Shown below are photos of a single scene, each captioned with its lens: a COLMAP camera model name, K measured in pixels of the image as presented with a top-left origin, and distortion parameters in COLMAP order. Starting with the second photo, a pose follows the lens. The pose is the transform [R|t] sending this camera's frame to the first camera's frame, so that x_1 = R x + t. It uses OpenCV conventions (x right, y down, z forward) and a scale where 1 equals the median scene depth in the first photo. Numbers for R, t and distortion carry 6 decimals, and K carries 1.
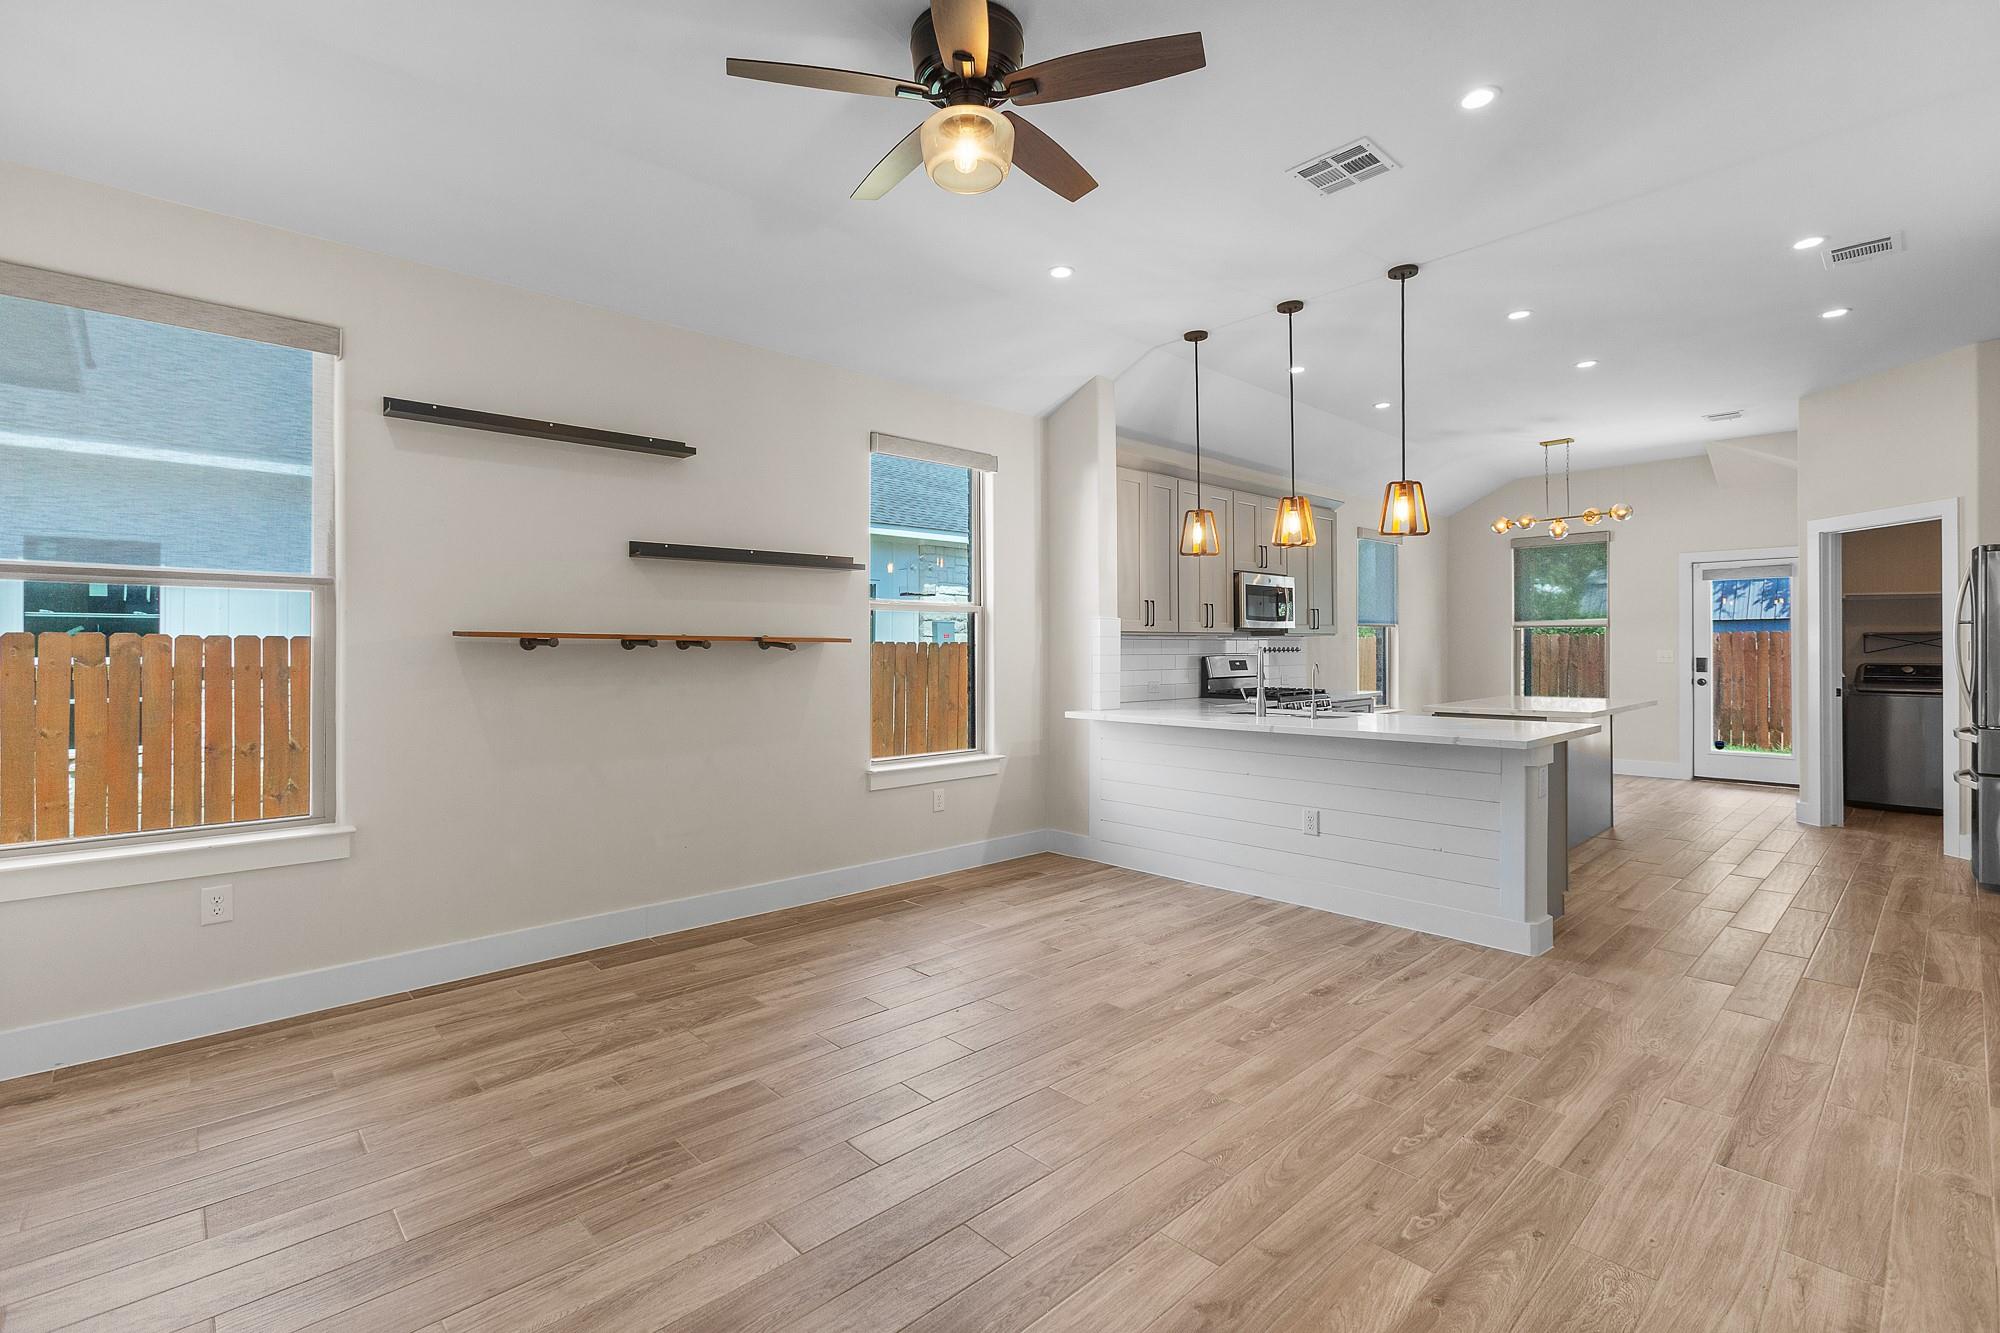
lens RADIAL K [[903.5, 0, 953.7], [0, 903.5, 643.4], [0, 0, 1]] dist [-0.000769, 0.001272]
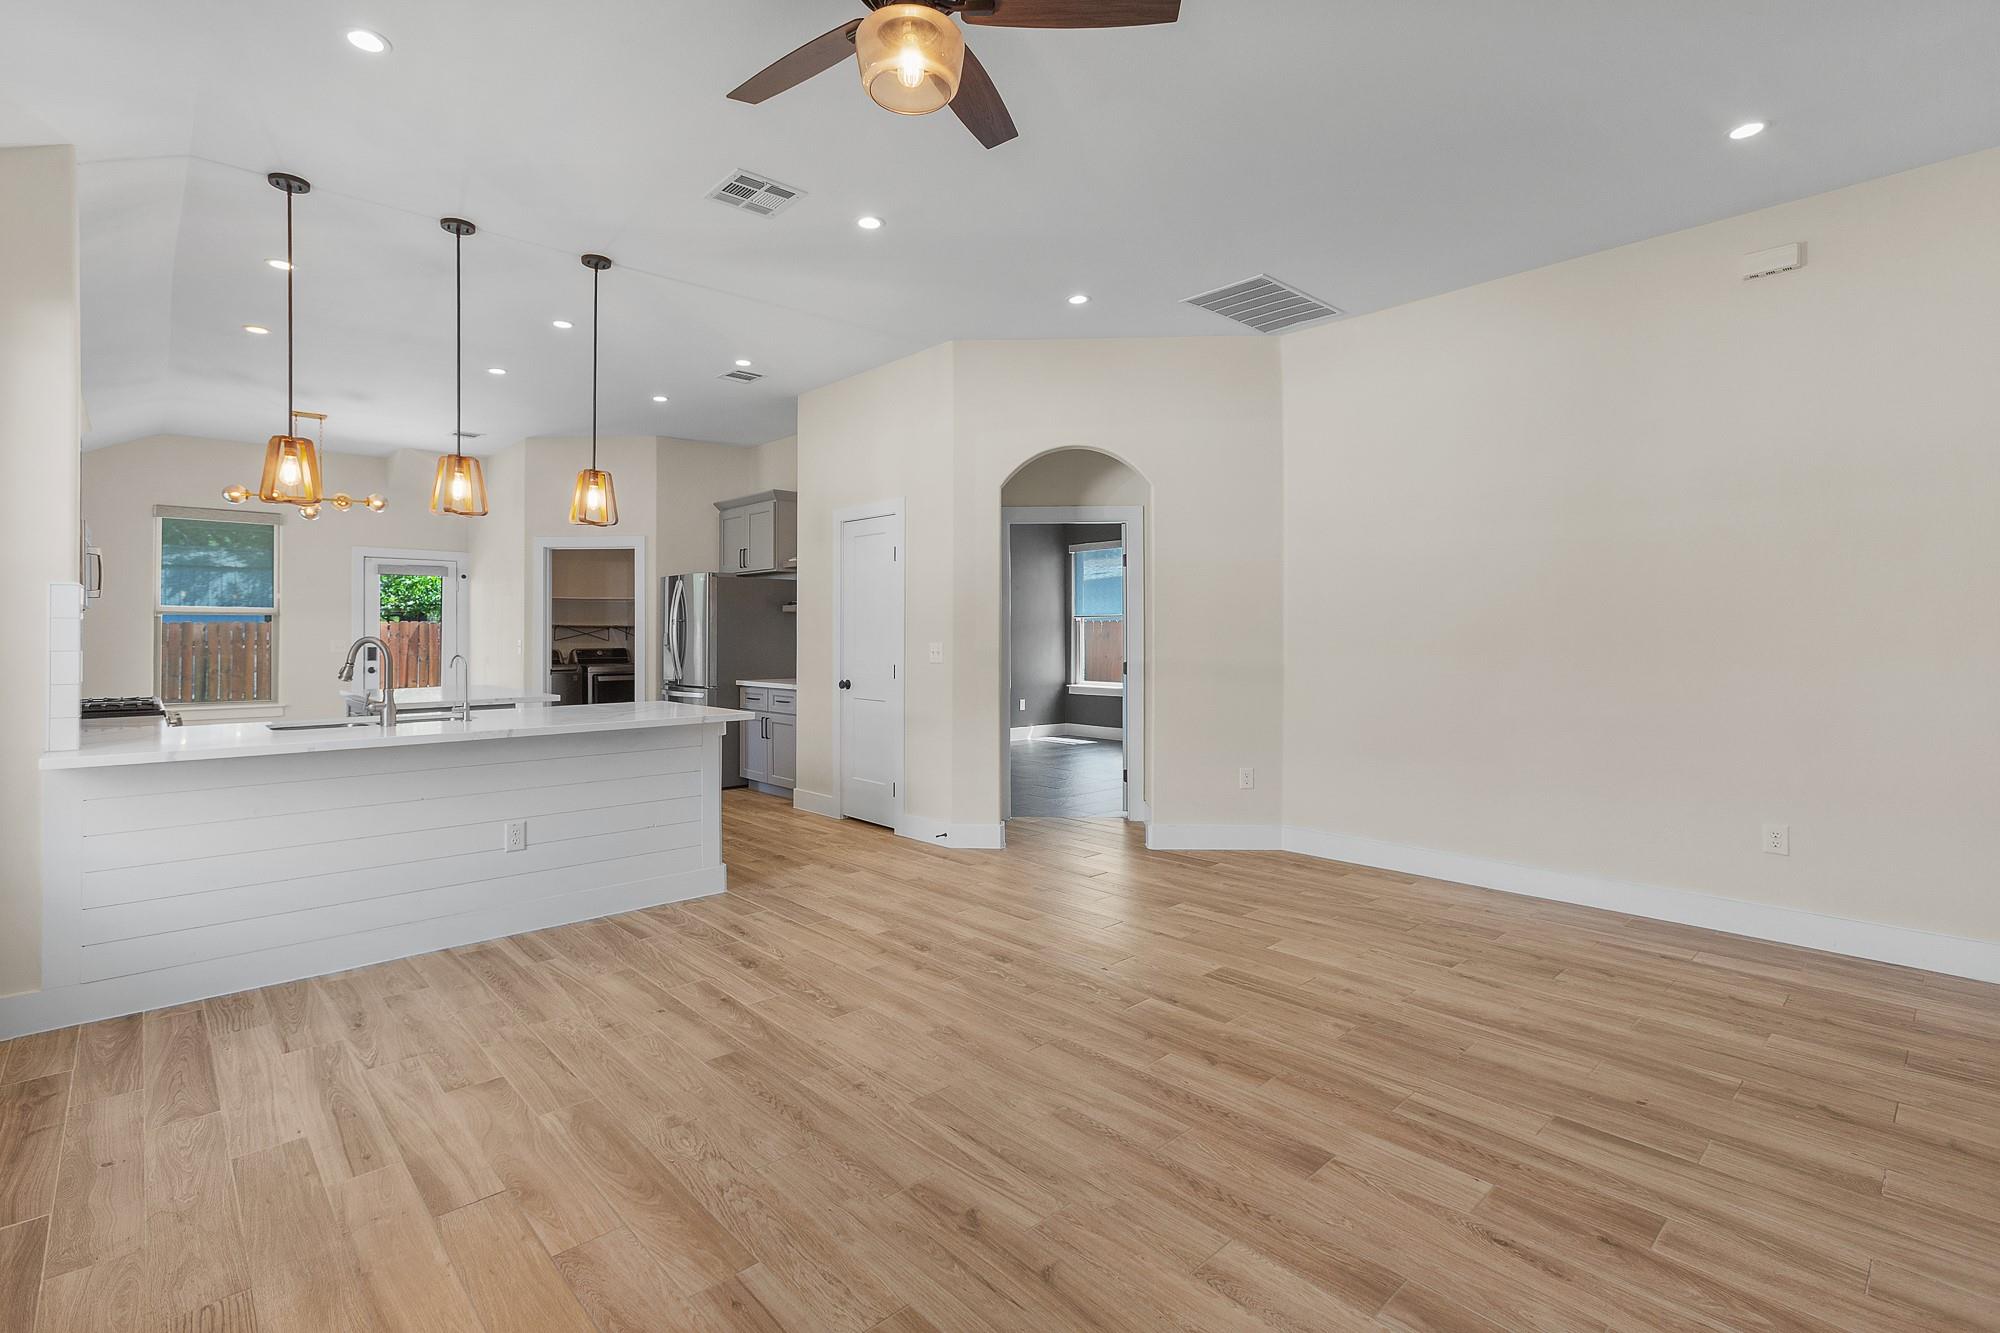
lens RADIAL K [[938.1, 0, 998.0], [0, 938.1, 630.6], [0, 0, 1]] dist [-0.029648, 0.019533]
pose [[-0.025479, 0.006676, 0.999653, -0.585752], [-0.002994, 0.999973, -0.006754, 0.004089], [-0.999671, -0.003165, -0.025458, 0.630290]]
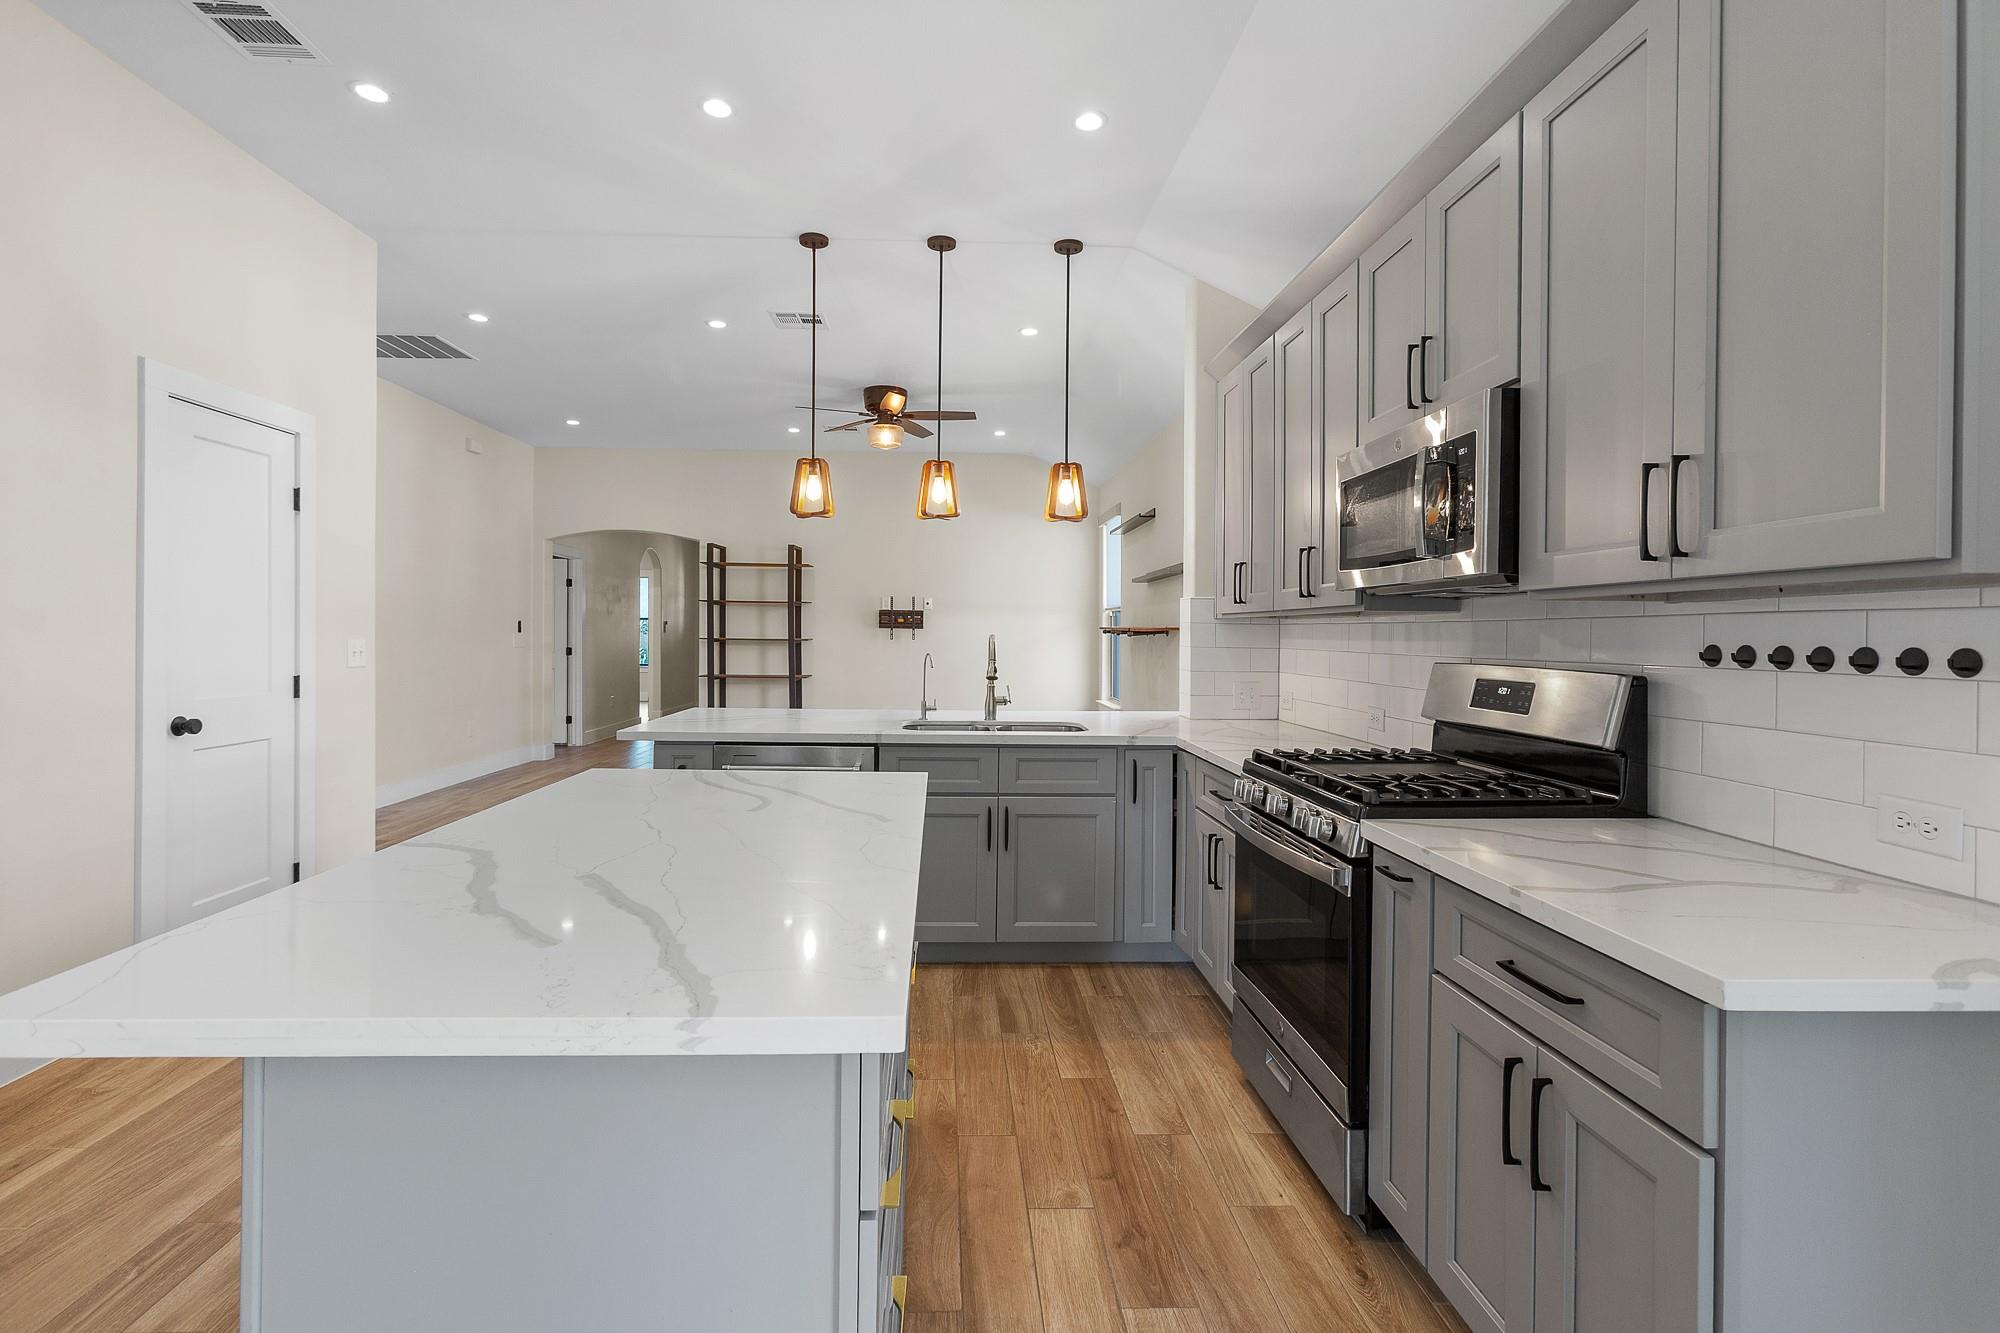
lens RADIAL K [[903.5, 0, 953.7], [0, 903.5, 643.4], [0, 0, 1]] dist [-0.000769, 0.001272]
pose [[-0.649573, 0.004537, -0.760286, 1.228854], [-0.004291, 0.999944, 0.009633, 0.004261], [0.760287, 0.009520, -0.649517, 1.885013]]
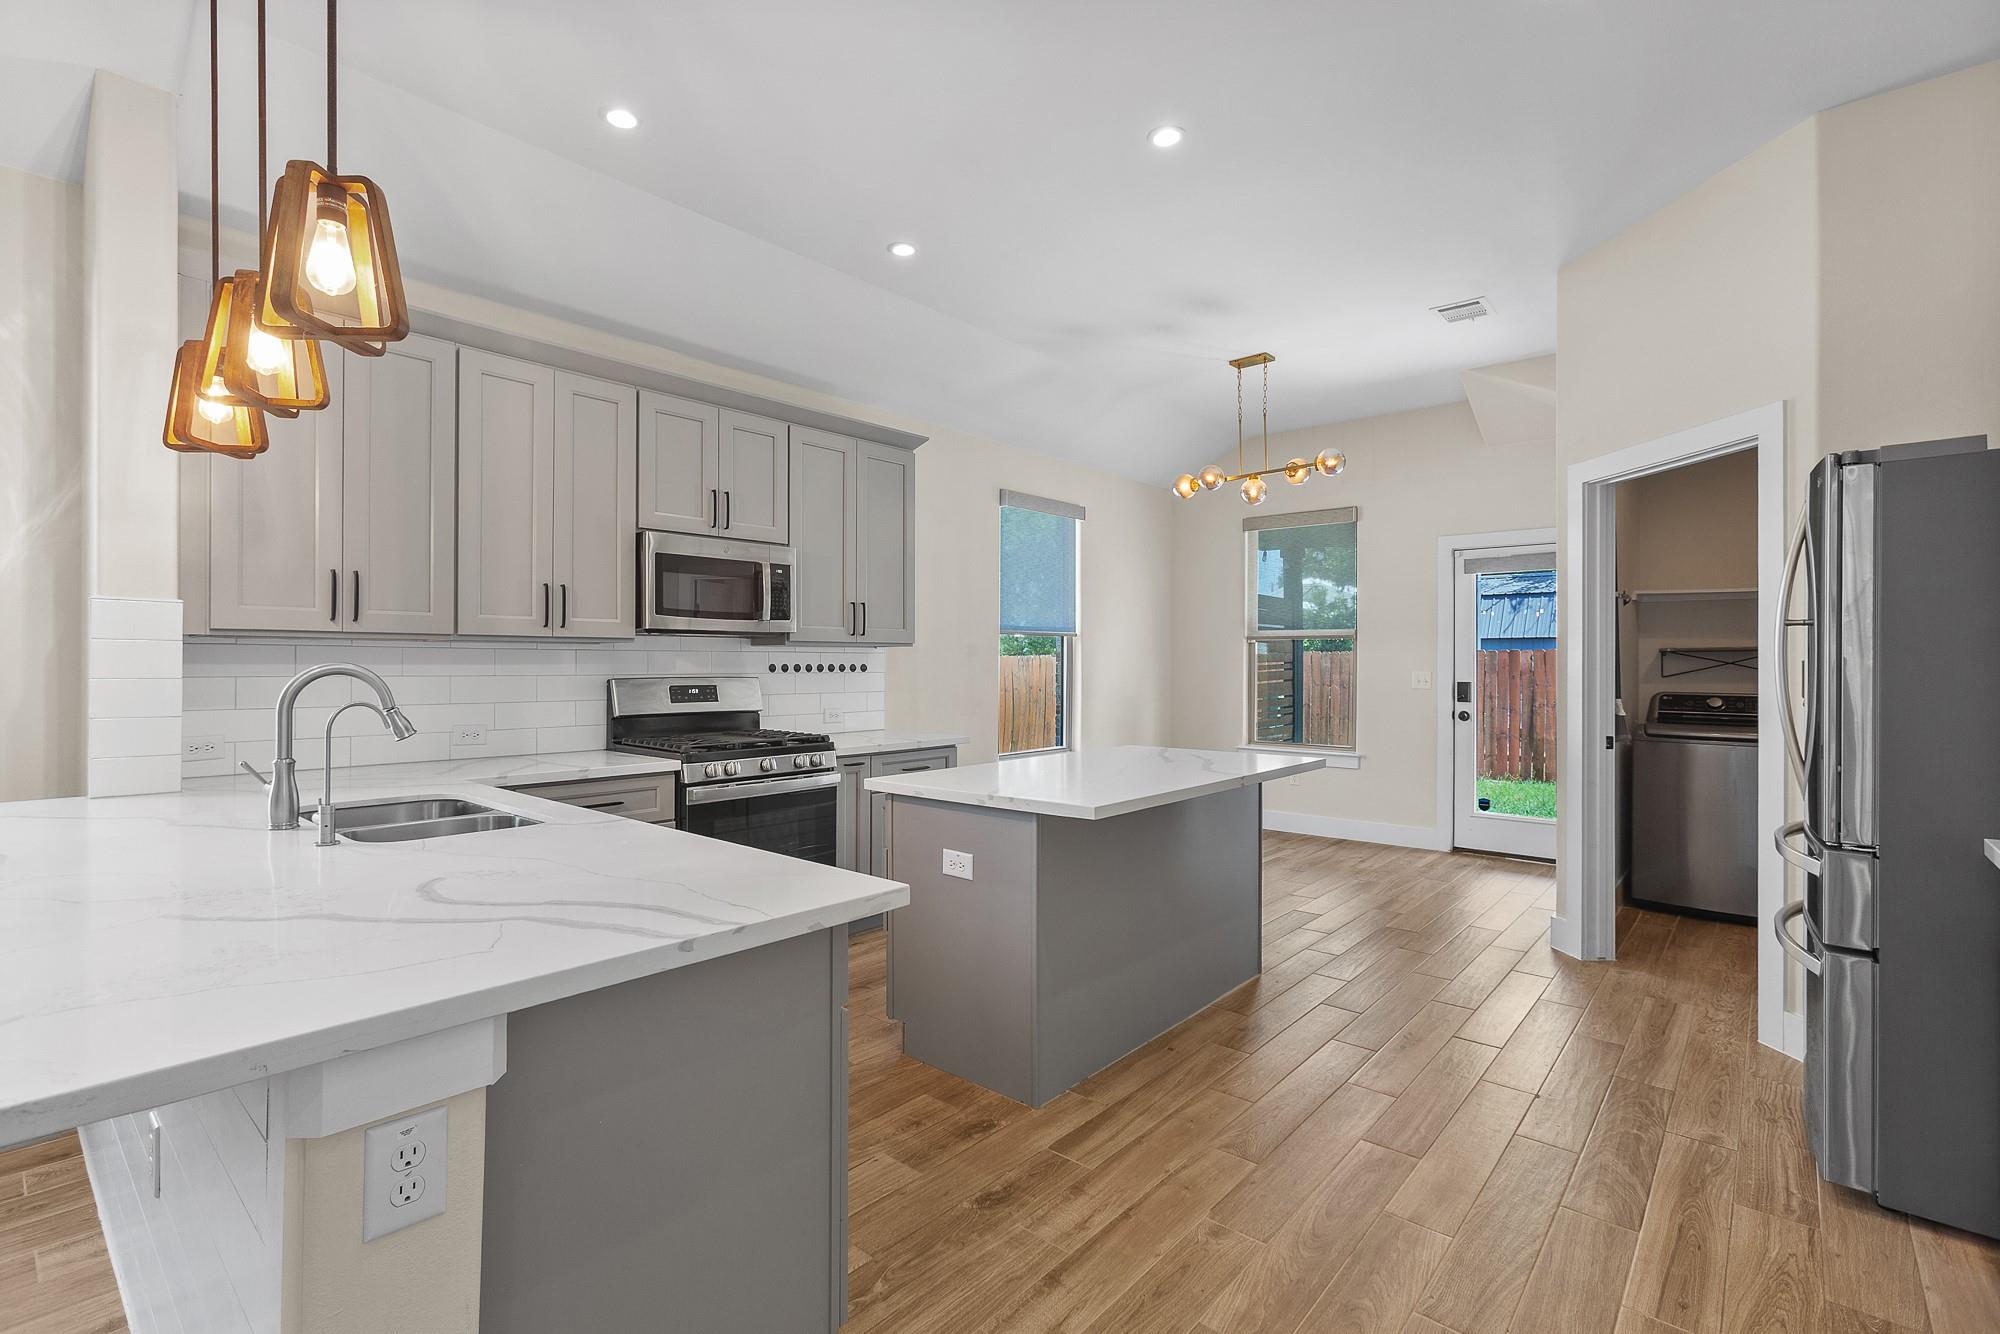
lens RADIAL K [[914.3, 0, 969.2], [0, 914.3, 659.6], [0, 0, 1]] dist [-0.019541, 0.007859]
pose [[0.994054, 0.006107, 0.108721, 0.762273], [-0.006219, 0.999980, 0.000691, -0.000350], [-0.108715, -0.001363, 0.994072, 0.691496]]
